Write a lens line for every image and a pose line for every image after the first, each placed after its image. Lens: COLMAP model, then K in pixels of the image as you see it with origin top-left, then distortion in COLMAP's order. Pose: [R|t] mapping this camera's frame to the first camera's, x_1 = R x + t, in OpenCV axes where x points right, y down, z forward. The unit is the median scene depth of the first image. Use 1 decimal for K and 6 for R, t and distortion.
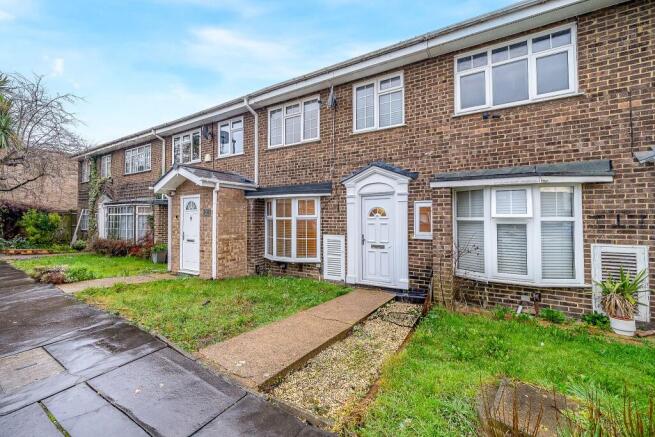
lens RADIAL K [[262.6, 0, 329.5], [0, 262.6, 204.9], [0, 0, 1]] dist [-0.005303, -0.000111]
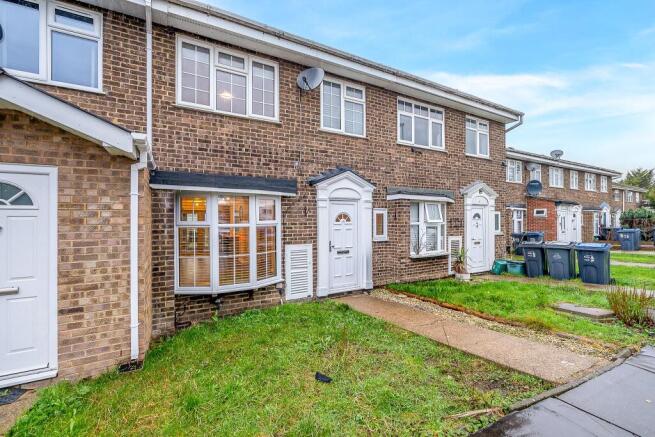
lens RADIAL K [[318.5, 0, 314.7], [0, 318.5, 216.2], [0, 0, 1]] dist [-0.003835, -0.000164]
pose [[0.463912, 0.017835, 0.885702, -0.866627], [-0.028492, 0.999580, -0.005204, 0.030078], [-0.885423, -0.022821, 0.464225, 0.500324]]
